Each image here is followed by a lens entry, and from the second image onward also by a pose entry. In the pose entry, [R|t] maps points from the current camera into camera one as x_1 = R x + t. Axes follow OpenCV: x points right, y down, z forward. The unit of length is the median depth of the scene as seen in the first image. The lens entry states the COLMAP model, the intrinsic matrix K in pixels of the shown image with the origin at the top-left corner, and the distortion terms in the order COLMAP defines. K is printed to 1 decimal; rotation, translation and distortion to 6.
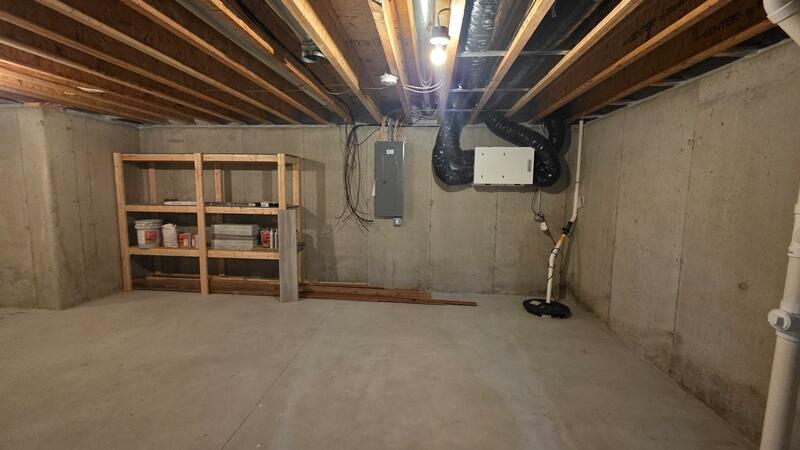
lens RADIAL K [[319.1, 0, 399.3], [0, 319.1, 224.0], [0, 0, 1]] dist [0.000084, 0.000488]
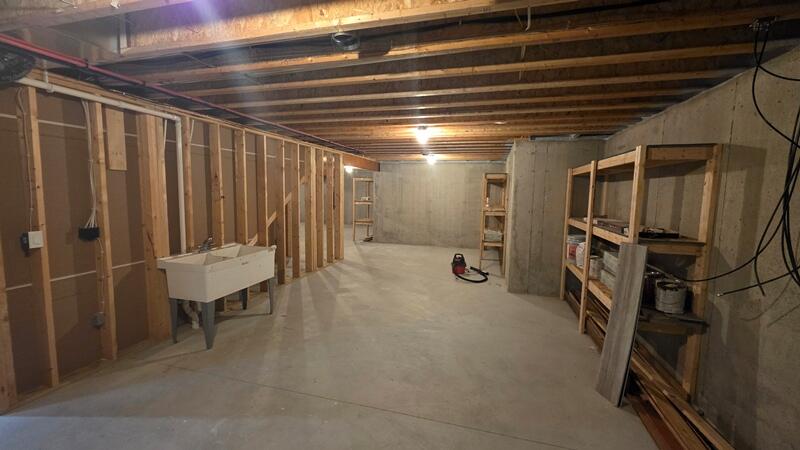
lens RADIAL K [[319.1, 0, 400.6], [0, 319.1, 221.1], [0, 0, 1]] dist [0.000084, 0.000488]
pose [[-0.172254, 0.075592, -0.982148, 0.259056], [-0.131161, 0.986413, 0.098924, -0.081832], [0.976281, 0.145859, -0.159999, 0.643446]]
